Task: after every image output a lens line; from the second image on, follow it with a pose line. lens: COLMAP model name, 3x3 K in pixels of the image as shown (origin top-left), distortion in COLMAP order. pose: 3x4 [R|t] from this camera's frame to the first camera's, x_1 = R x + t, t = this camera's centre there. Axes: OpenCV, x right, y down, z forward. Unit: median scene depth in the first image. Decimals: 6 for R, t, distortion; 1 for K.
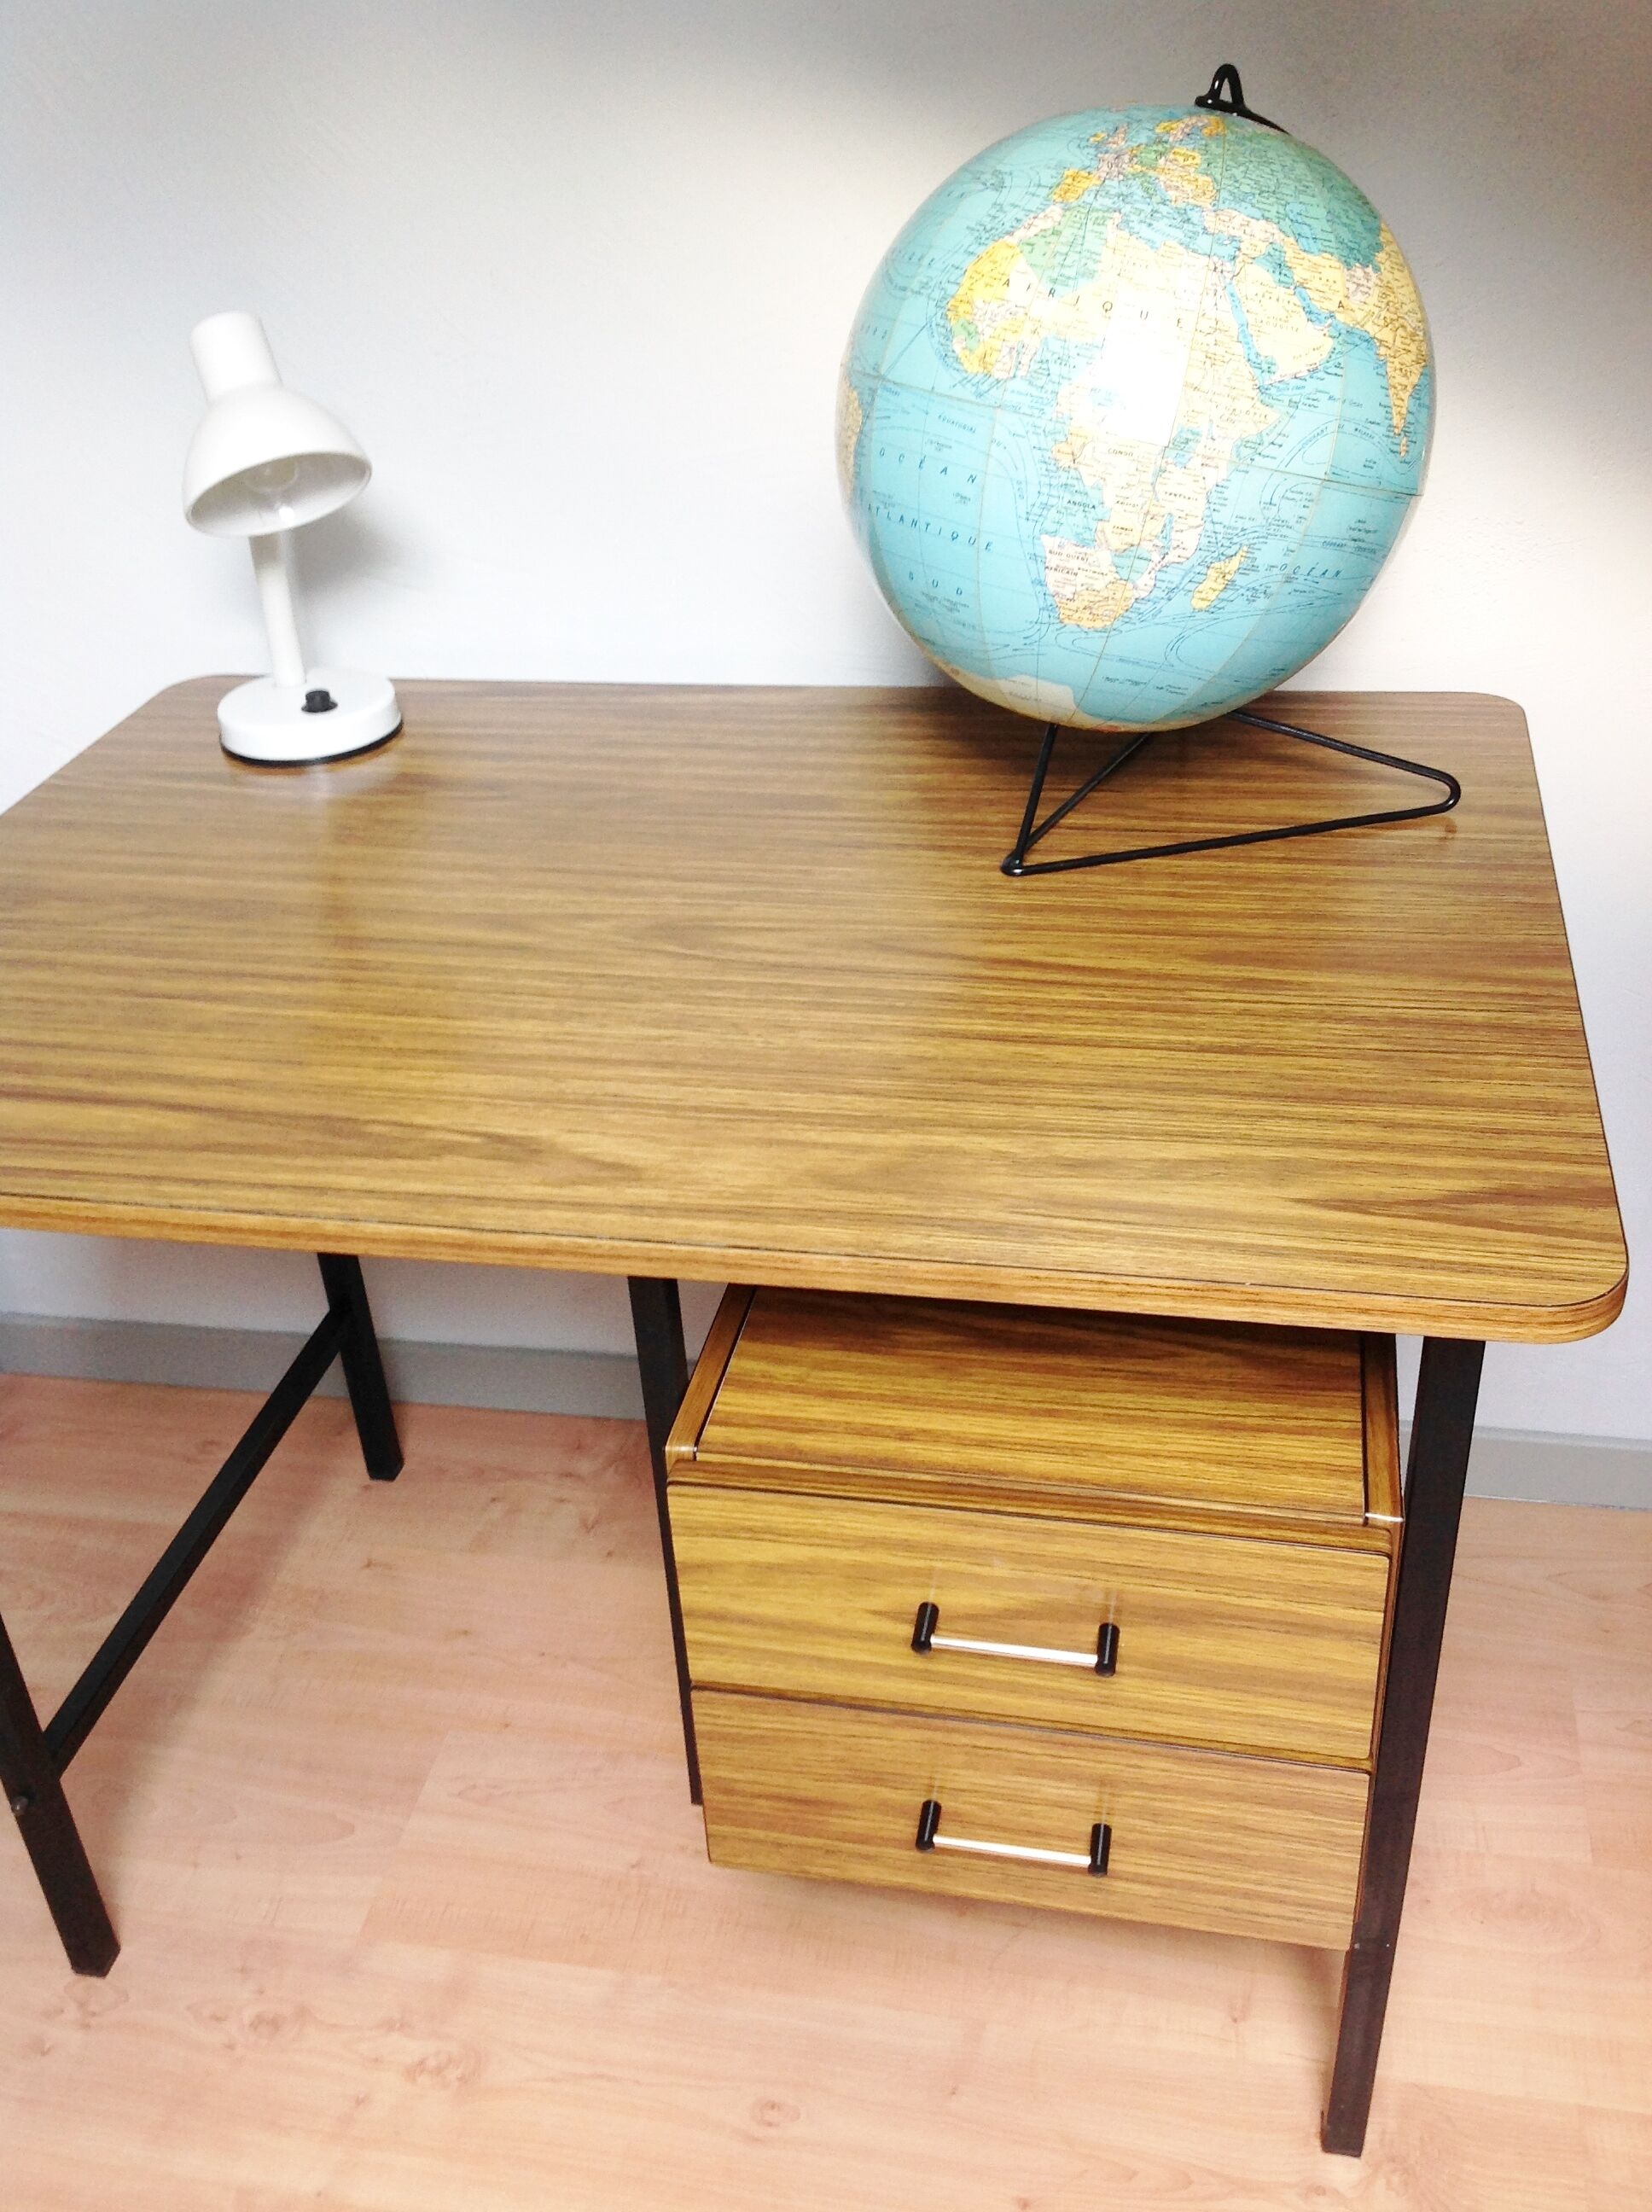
lens RADIAL K [[2160.2, 0, 835.0], [0, 2160.2, 1078.3], [0, 0, 1]] dist [0.142310, -0.359199]
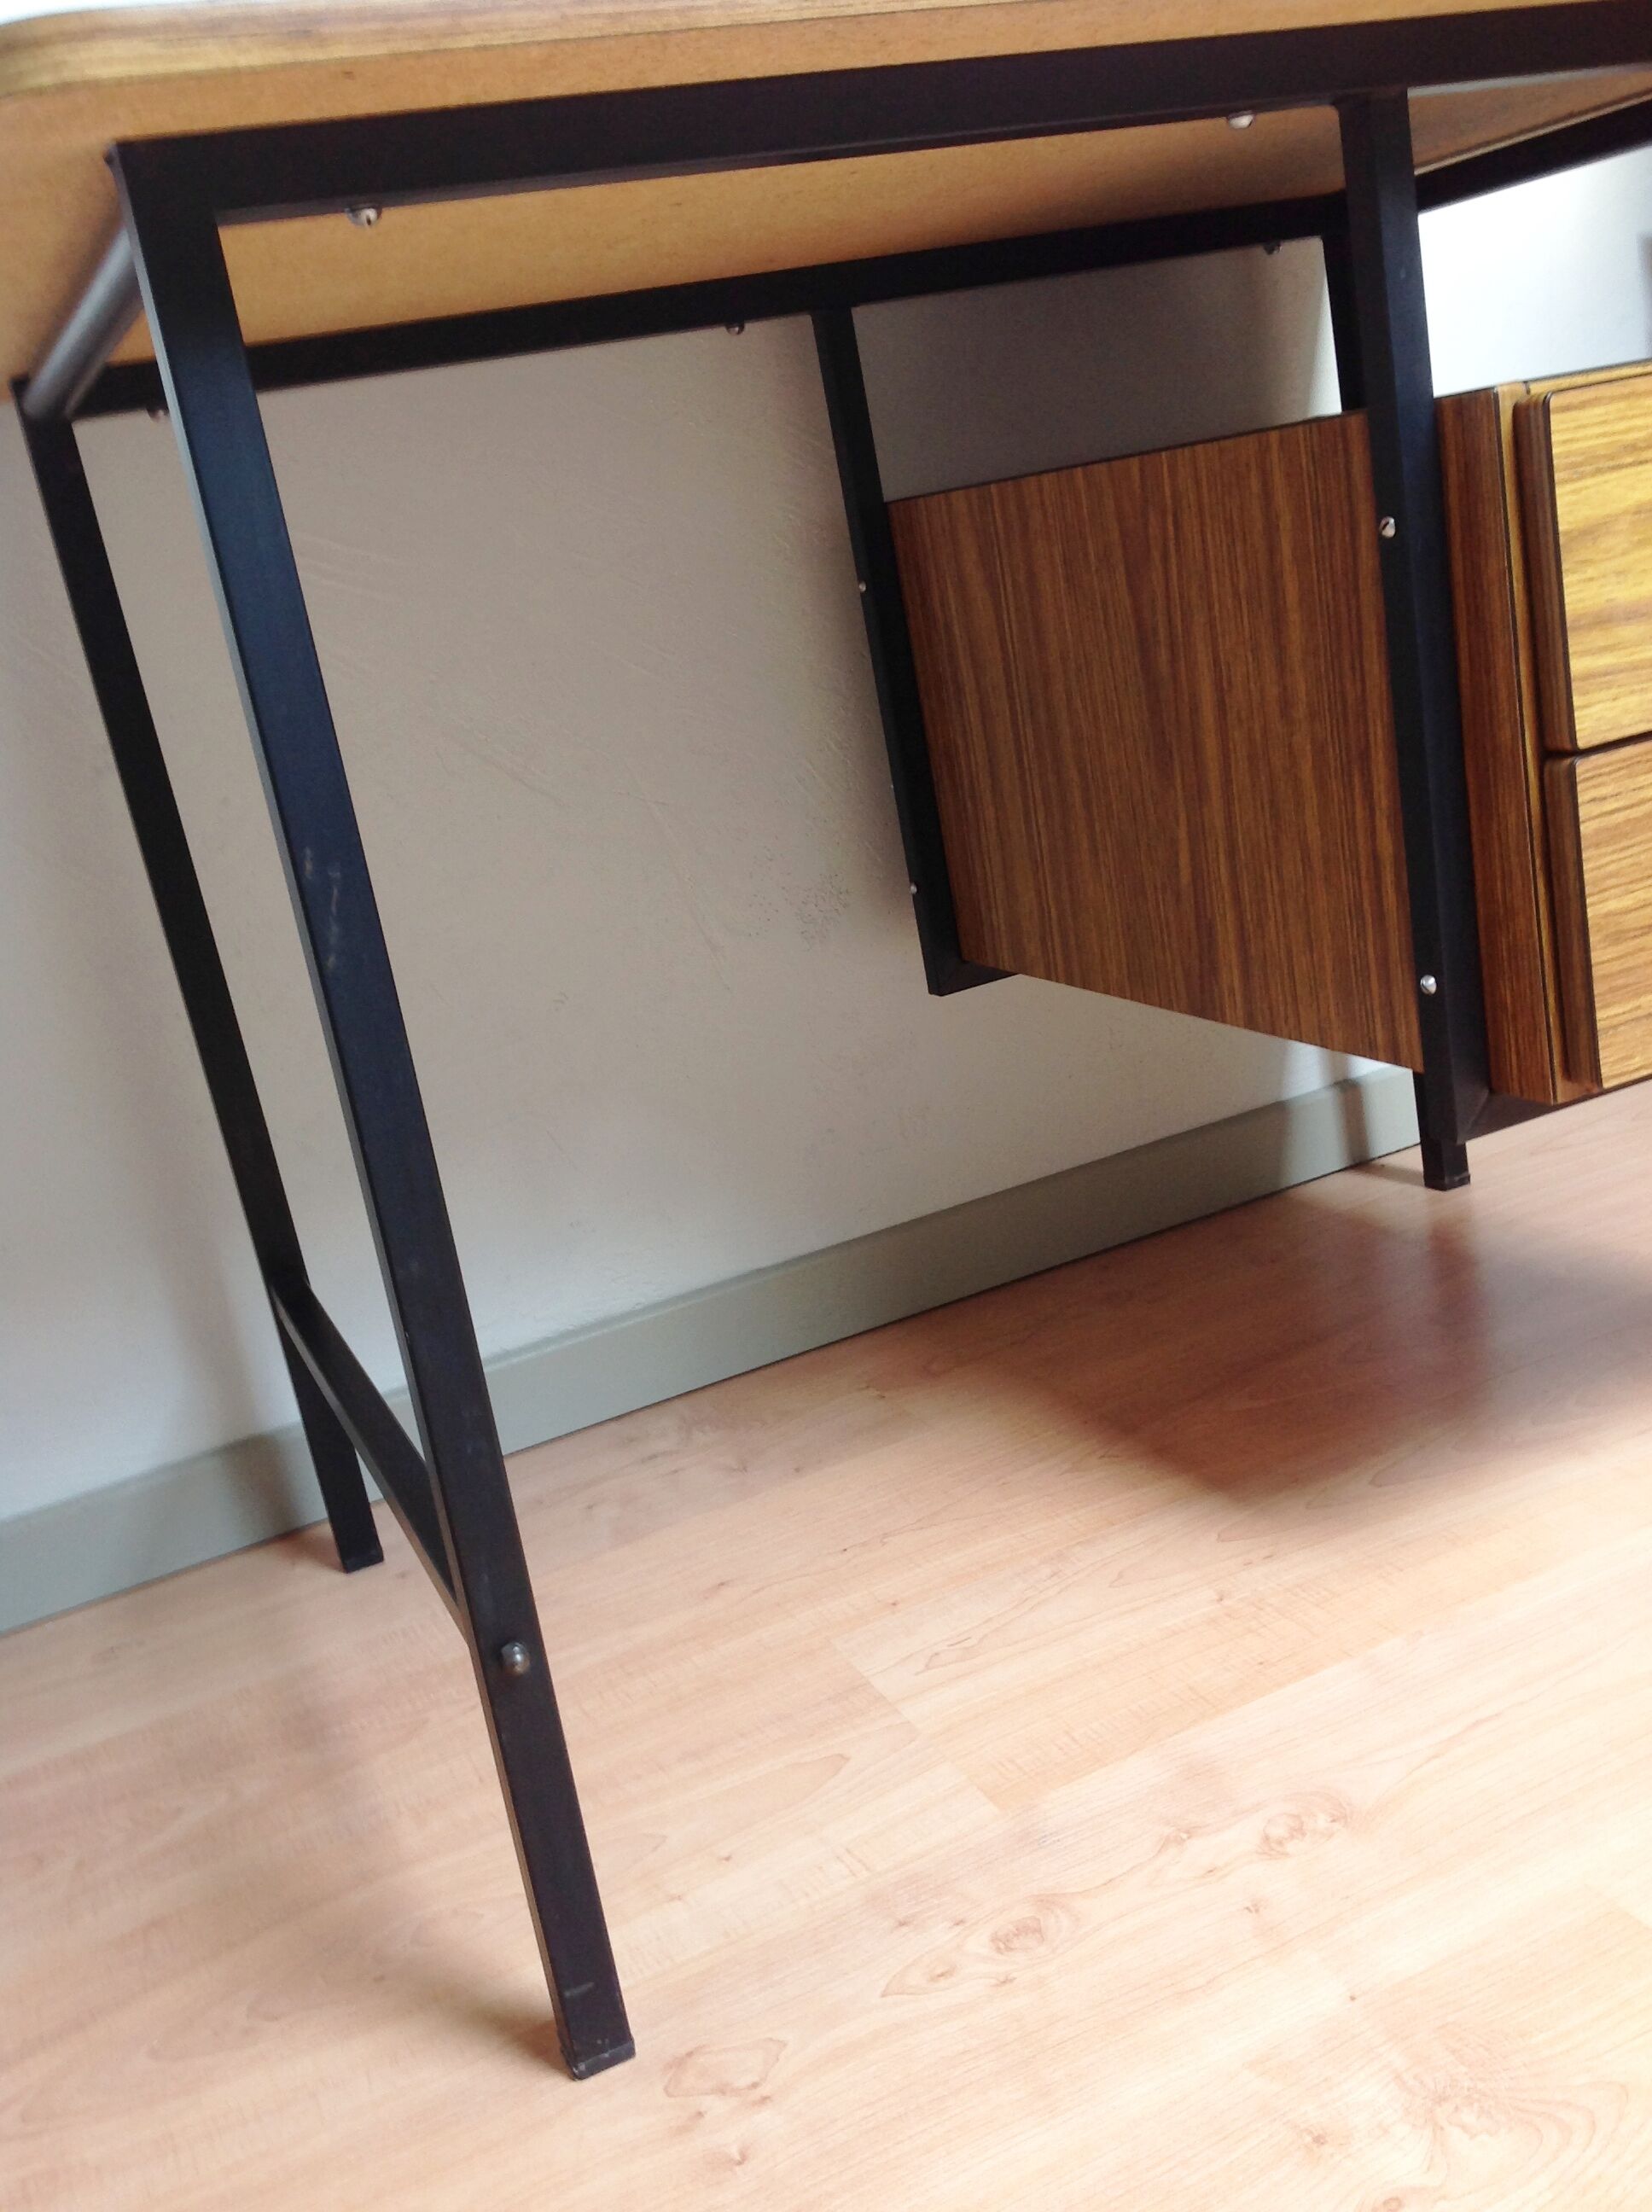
lens RADIAL K [[2115.7, 0, 833.1], [0, 2115.7, 1135.4], [0, 0, 1]] dist [0.002869, -0.025886]
pose [[0.807341, -0.250279, 0.534380, -0.749130], [0.413649, 0.885878, -0.210037, 0.473375], [-0.420827, 0.390617, 0.818733, 0.601605]]
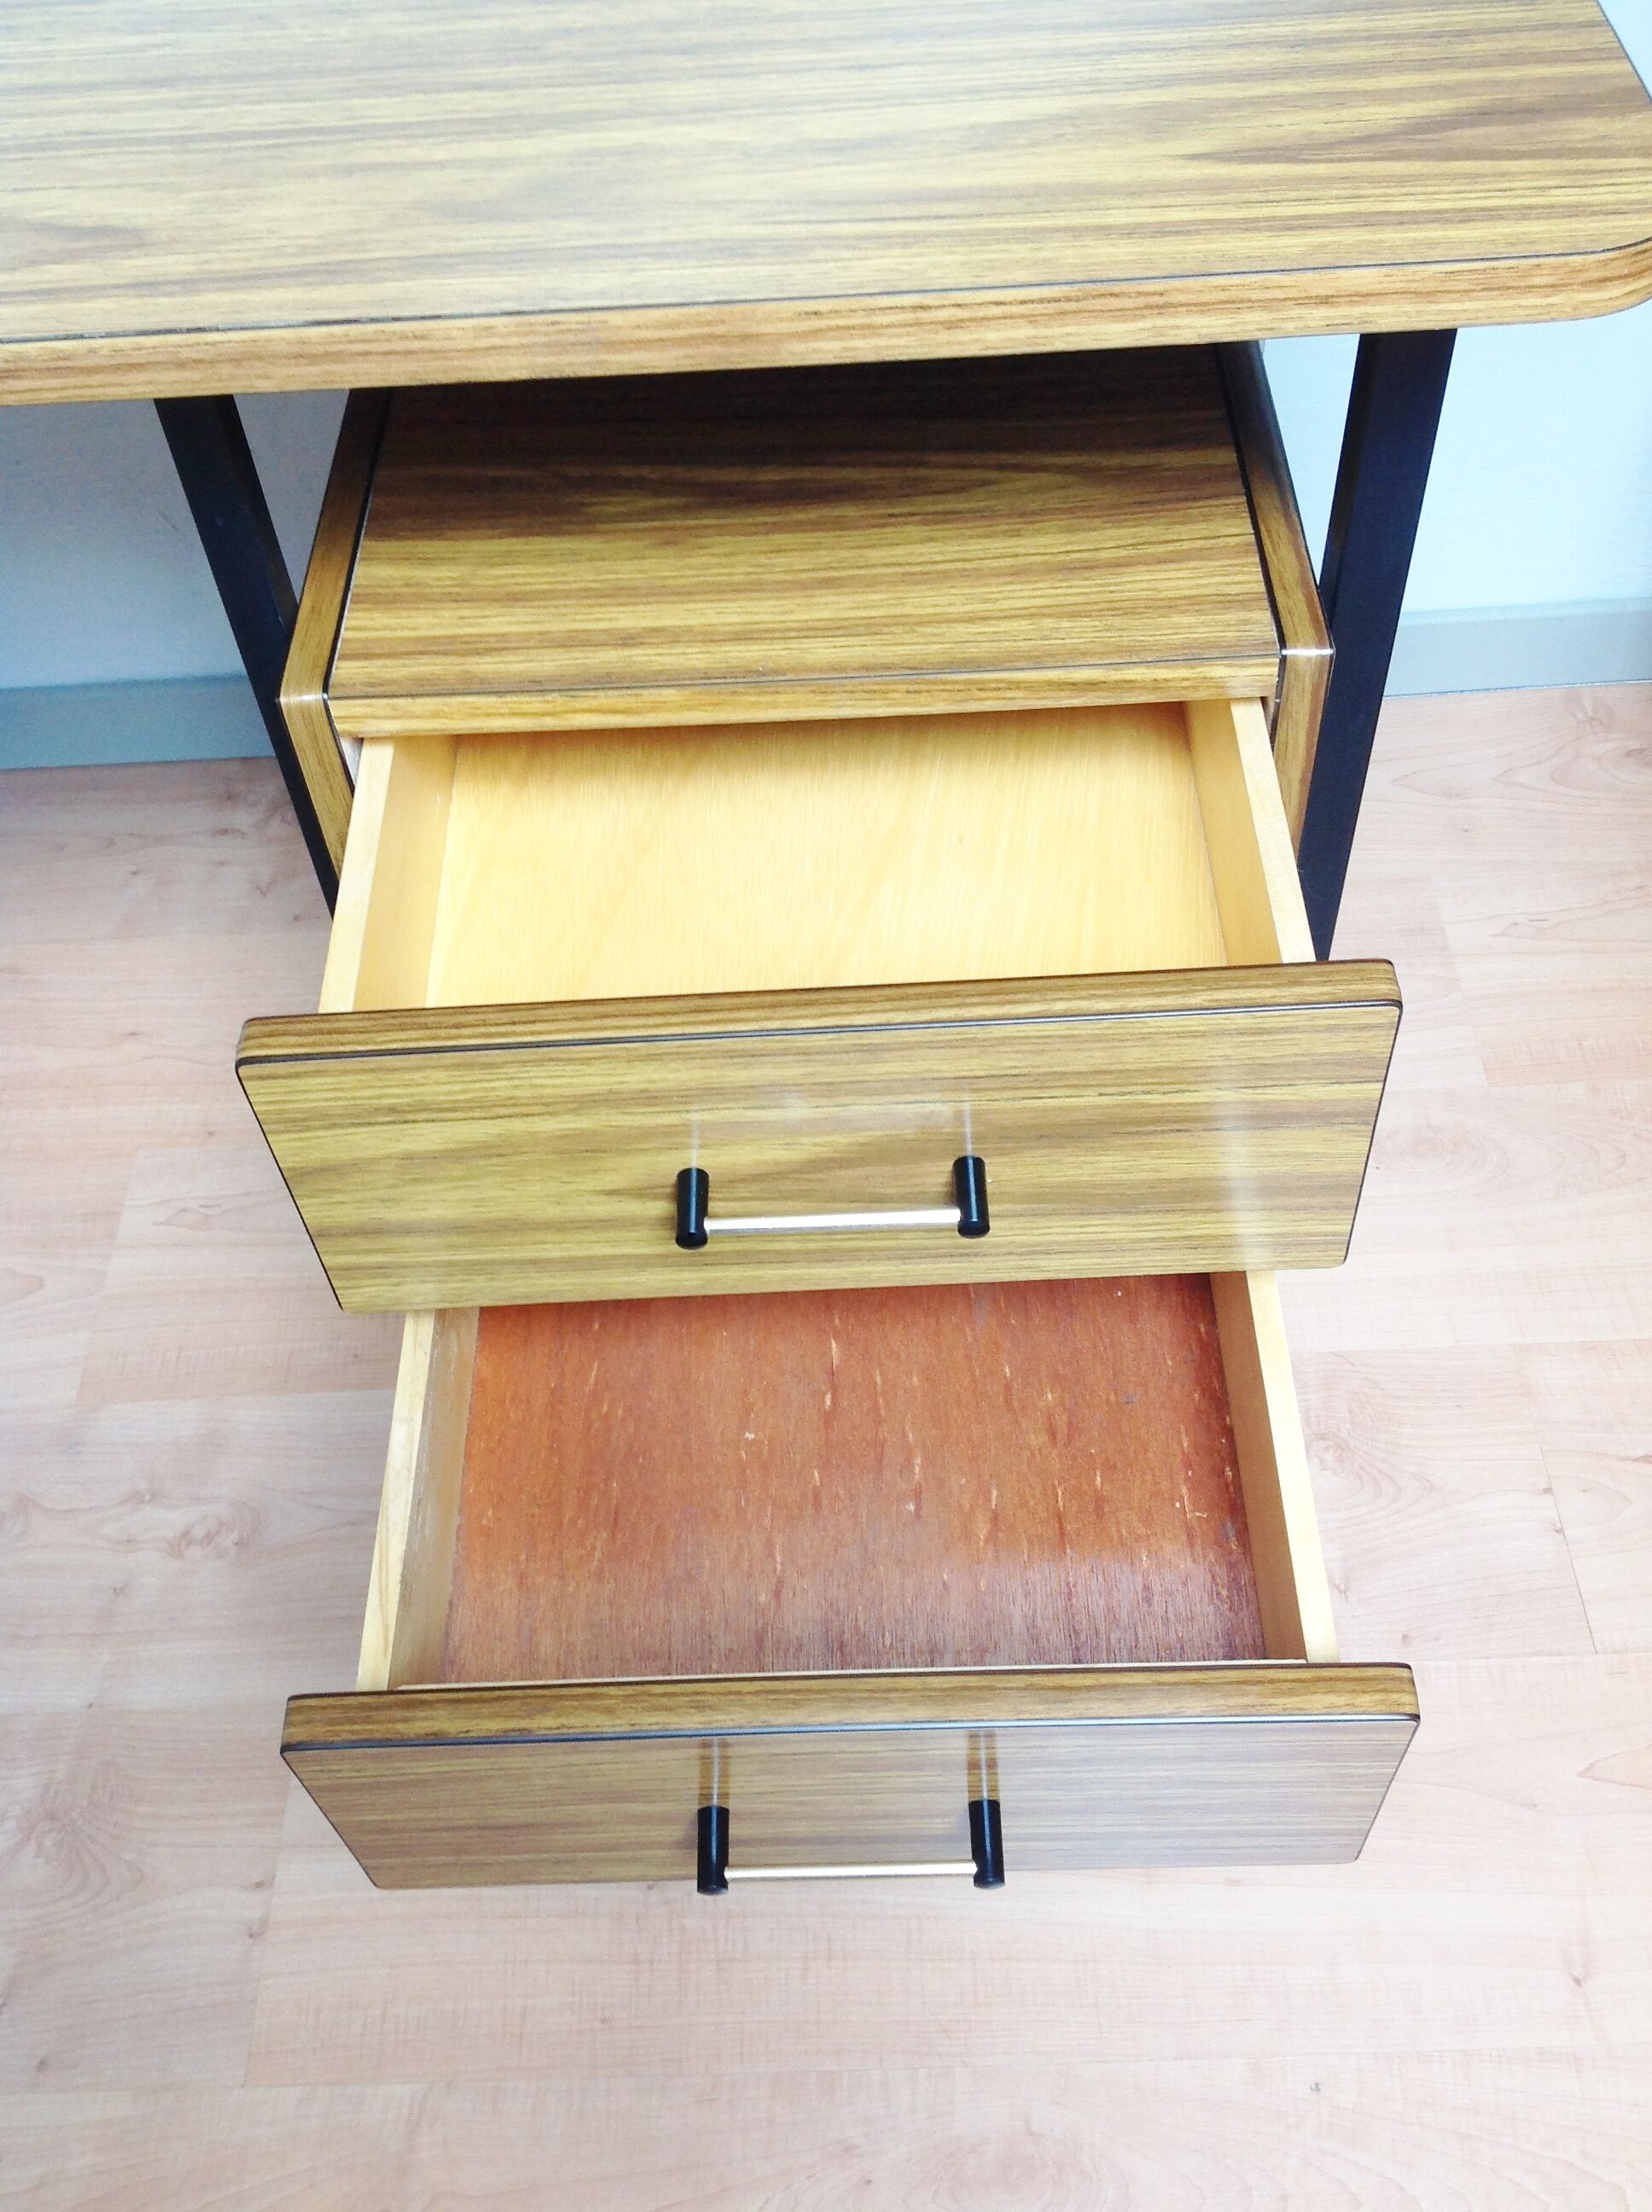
lens RADIAL K [[2133.5, 0, 866.3], [0, 2133.5, 1140.1], [0, 0, 1]] dist [0.128172, -0.270102]
pose [[0.977472, -0.157955, 0.139996, -0.015250], [0.104375, 0.938248, 0.329843, 0.097607], [-0.183451, -0.307801, 0.933598, 0.298257]]
